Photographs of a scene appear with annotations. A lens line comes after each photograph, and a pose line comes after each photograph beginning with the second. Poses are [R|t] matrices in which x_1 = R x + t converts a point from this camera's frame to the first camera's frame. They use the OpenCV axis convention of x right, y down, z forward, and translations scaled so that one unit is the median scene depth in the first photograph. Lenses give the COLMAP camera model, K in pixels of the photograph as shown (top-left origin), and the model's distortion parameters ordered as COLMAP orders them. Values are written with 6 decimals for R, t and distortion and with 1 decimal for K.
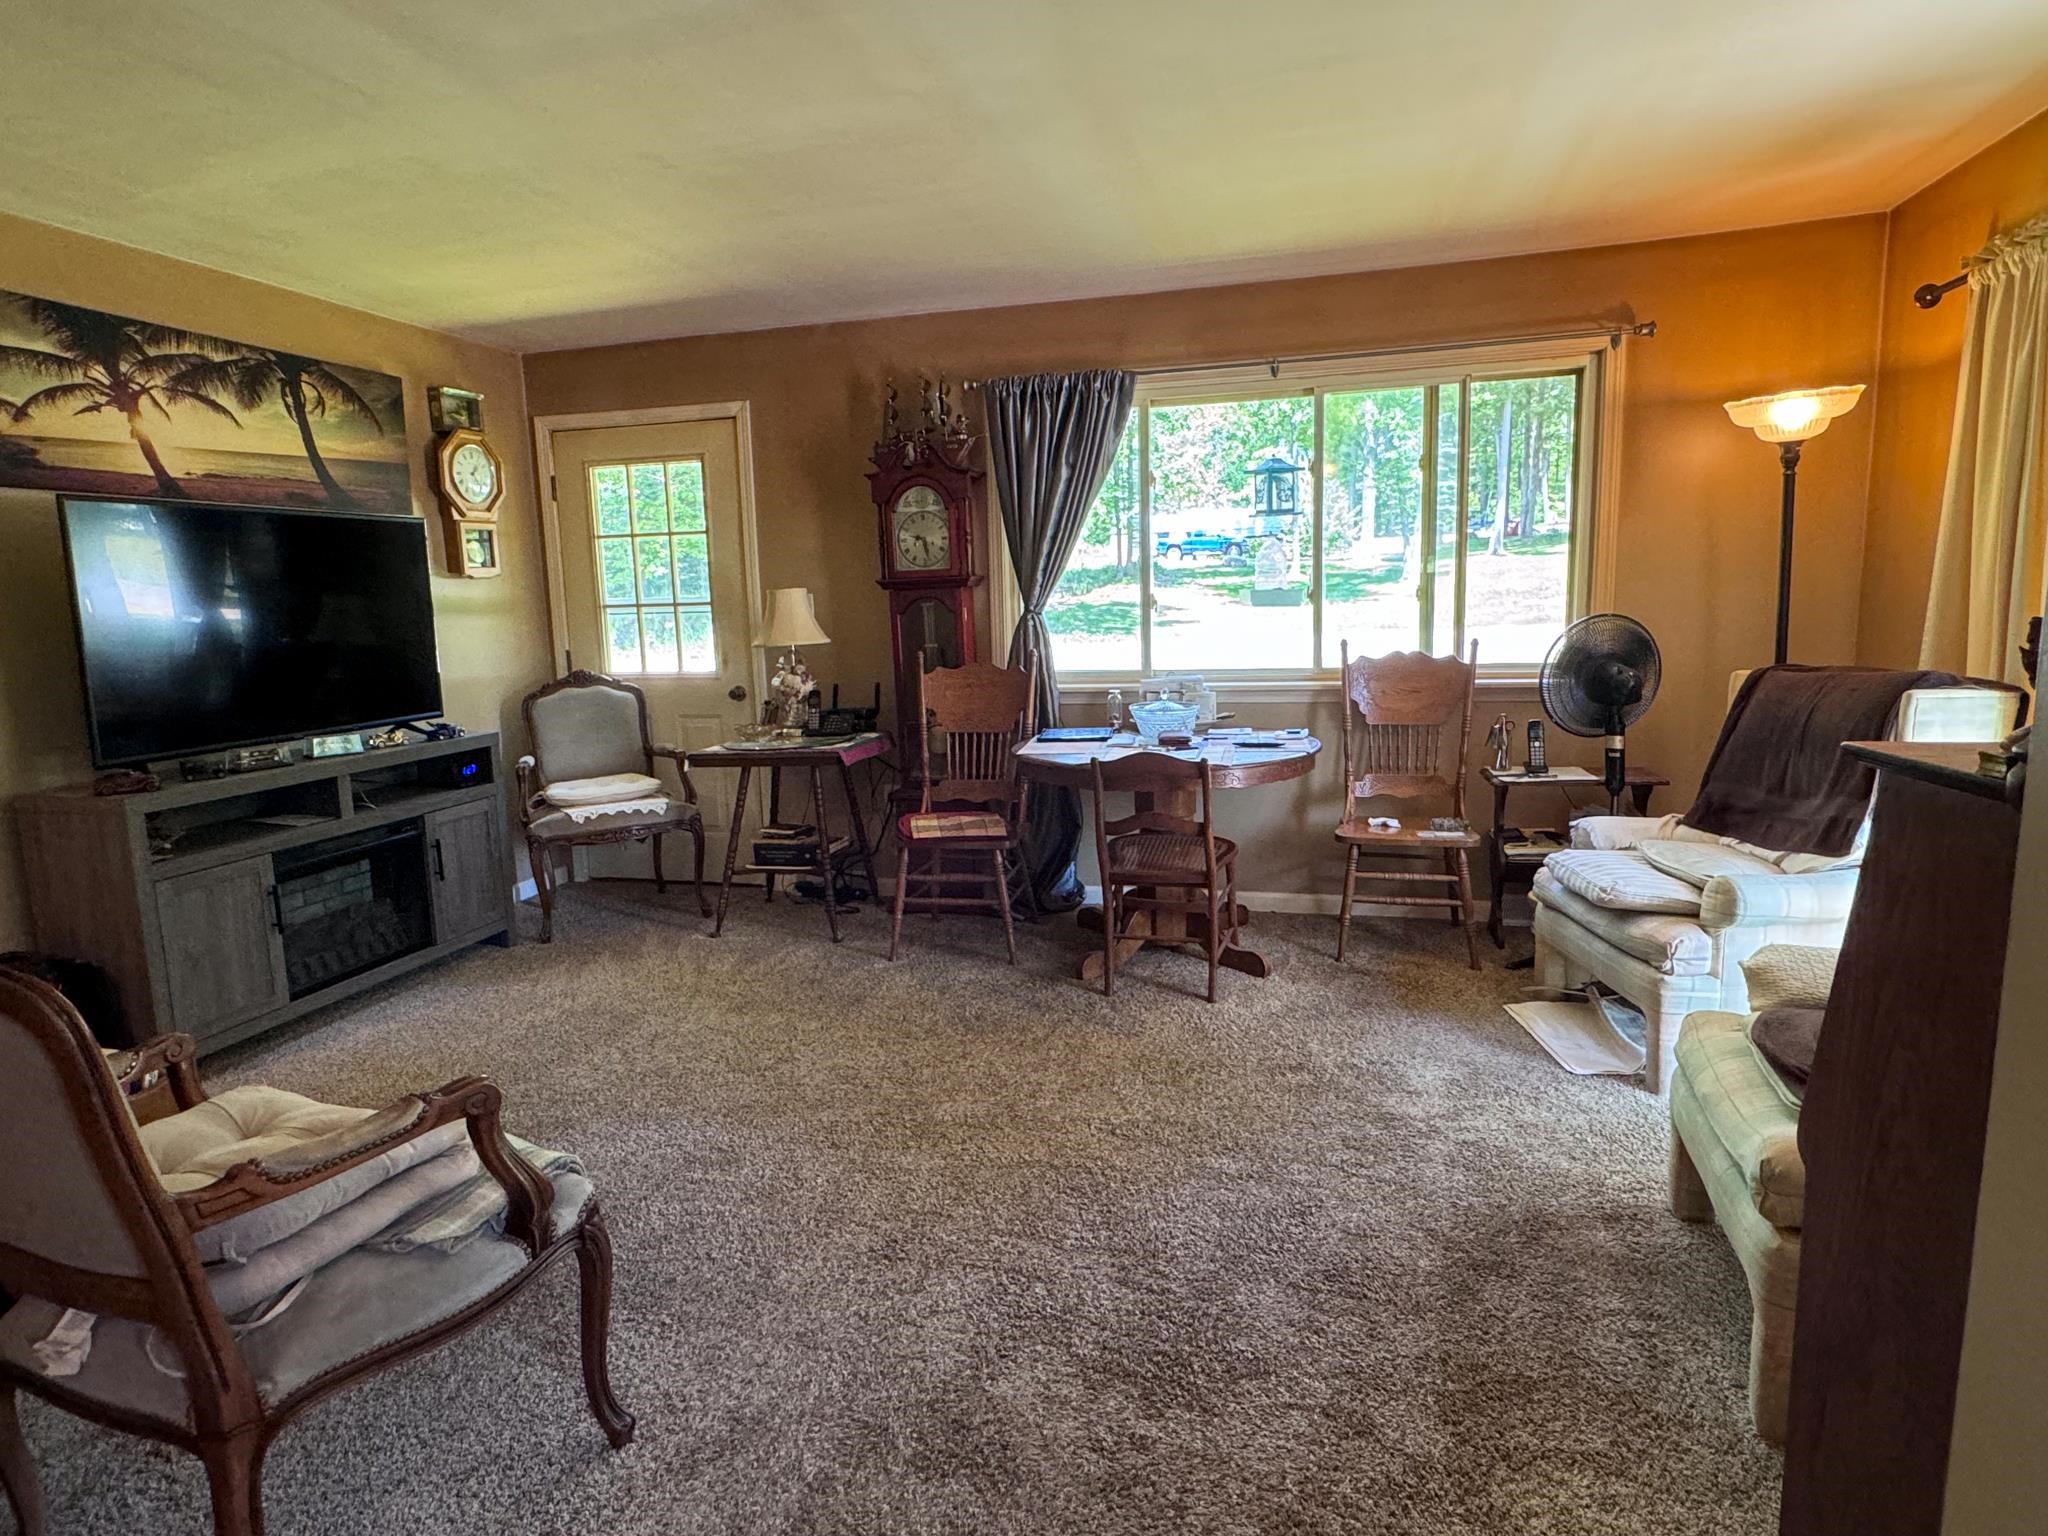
lens RADIAL K [[1136.5, 0, 1024.0], [0, 1136.5, 768.0], [0, 0, 1]] dist [0.000662, 0.000550]
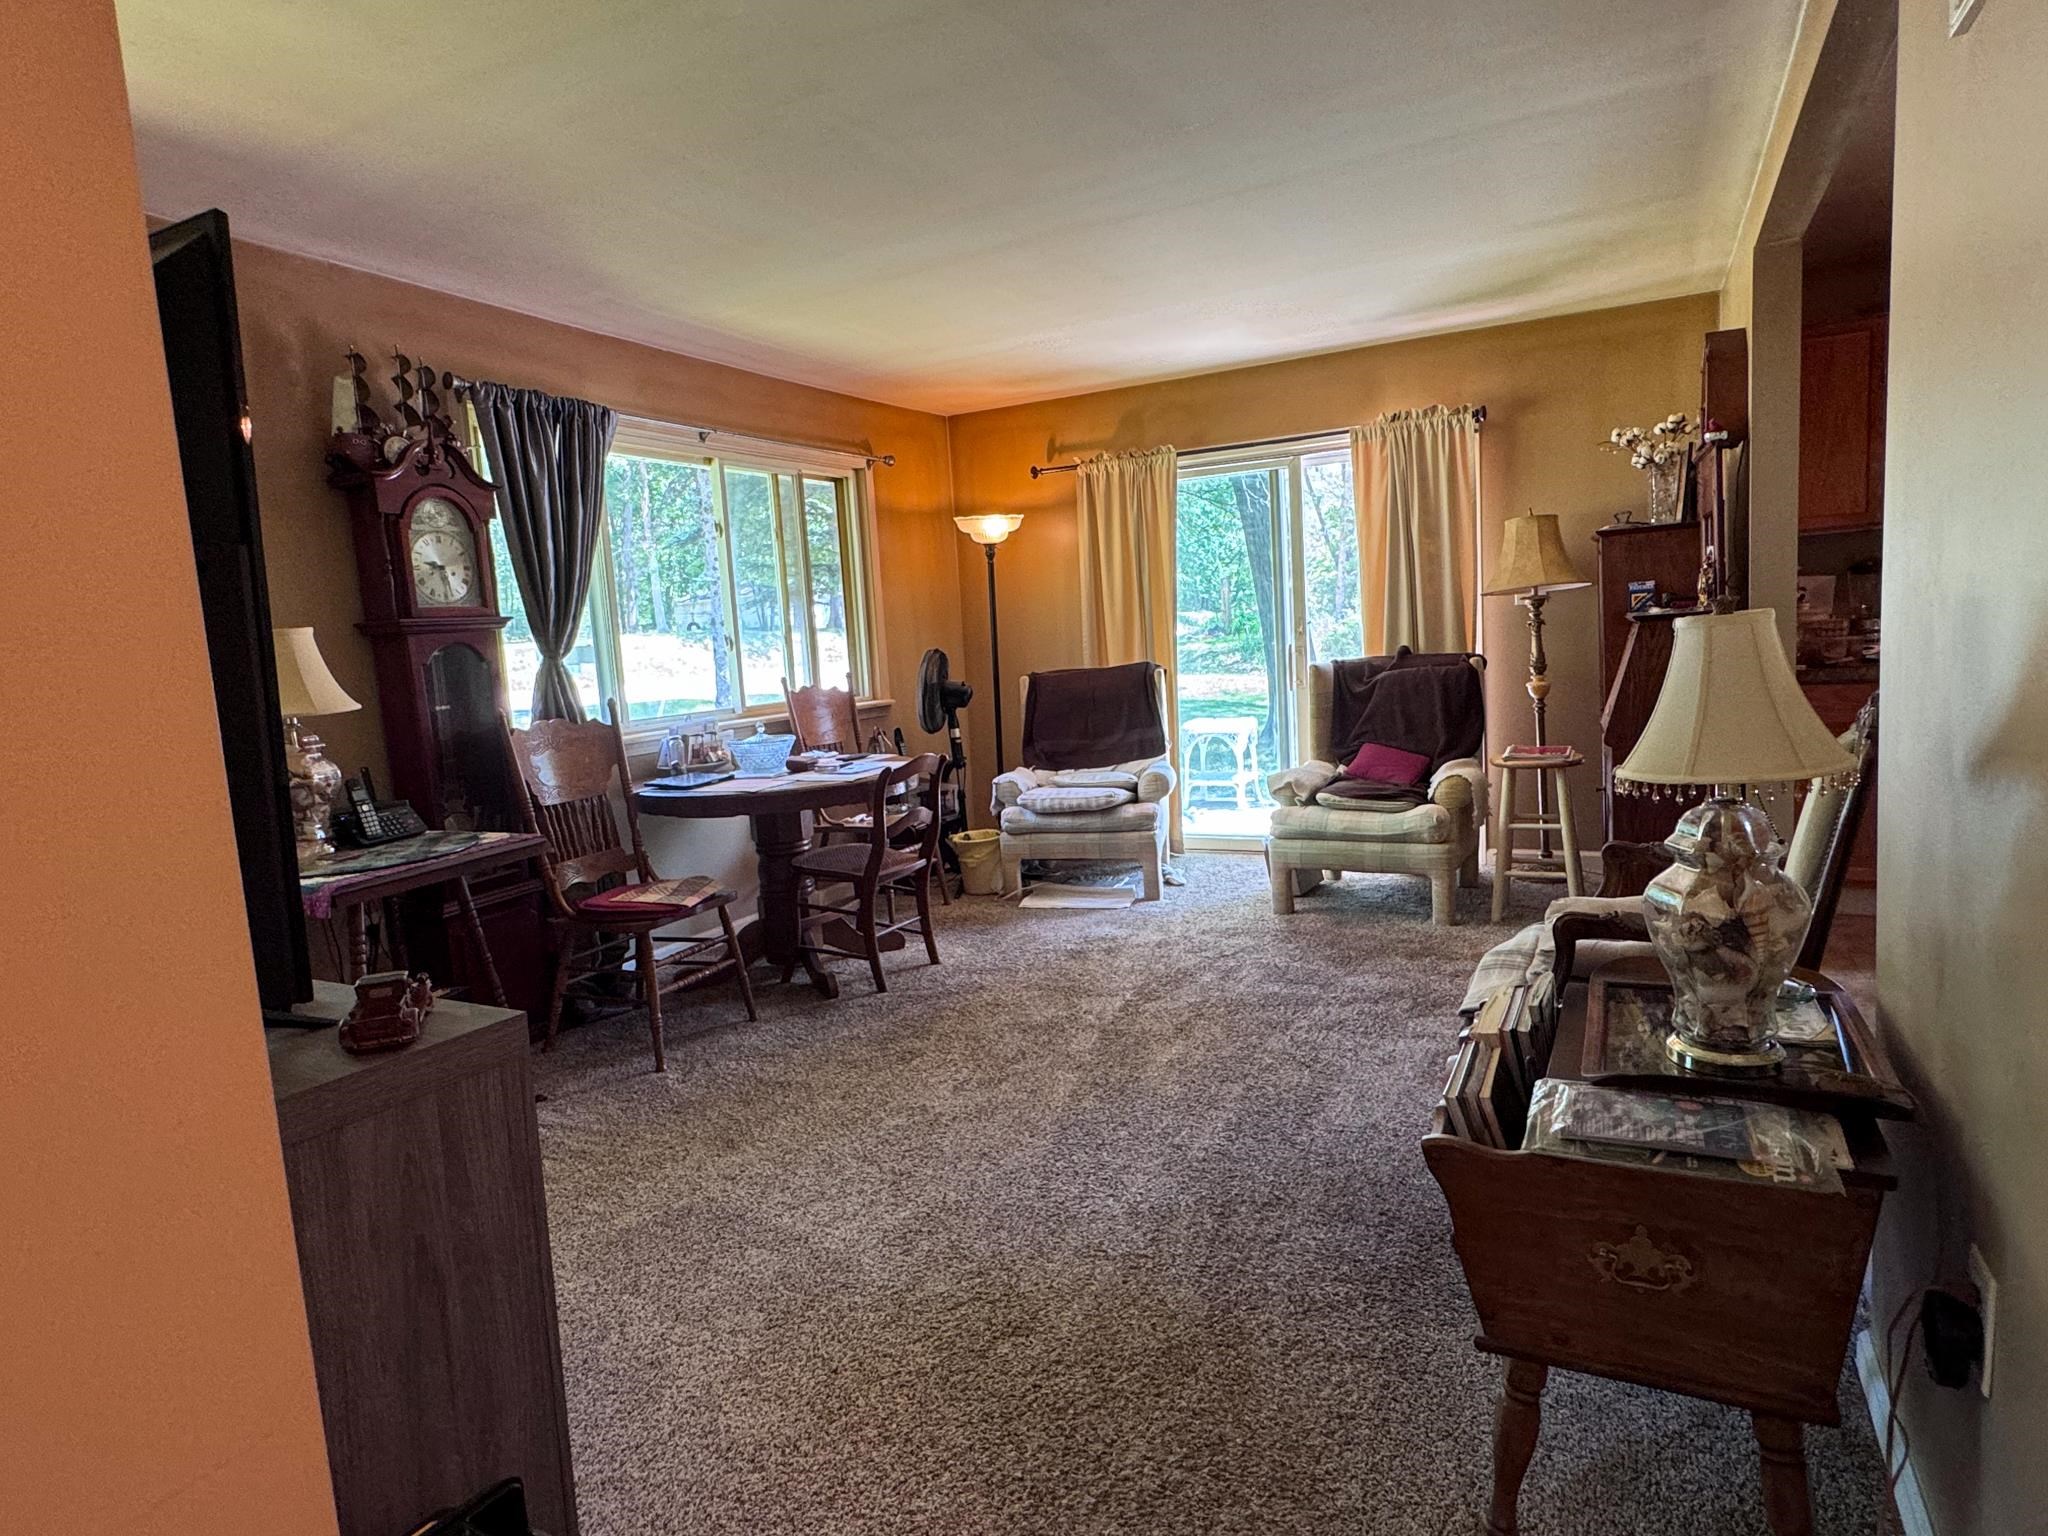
lens RADIAL K [[1136.5, 0, 1024.0], [0, 1136.5, 768.0], [0, 0, 1]] dist [0.000662, 0.000550]
pose [[0.219898, -0.096386, 0.970749, -0.956883], [0.200942, 0.978243, 0.051611, -0.037685], [-0.954603, 0.183715, 0.234482, 0.602130]]
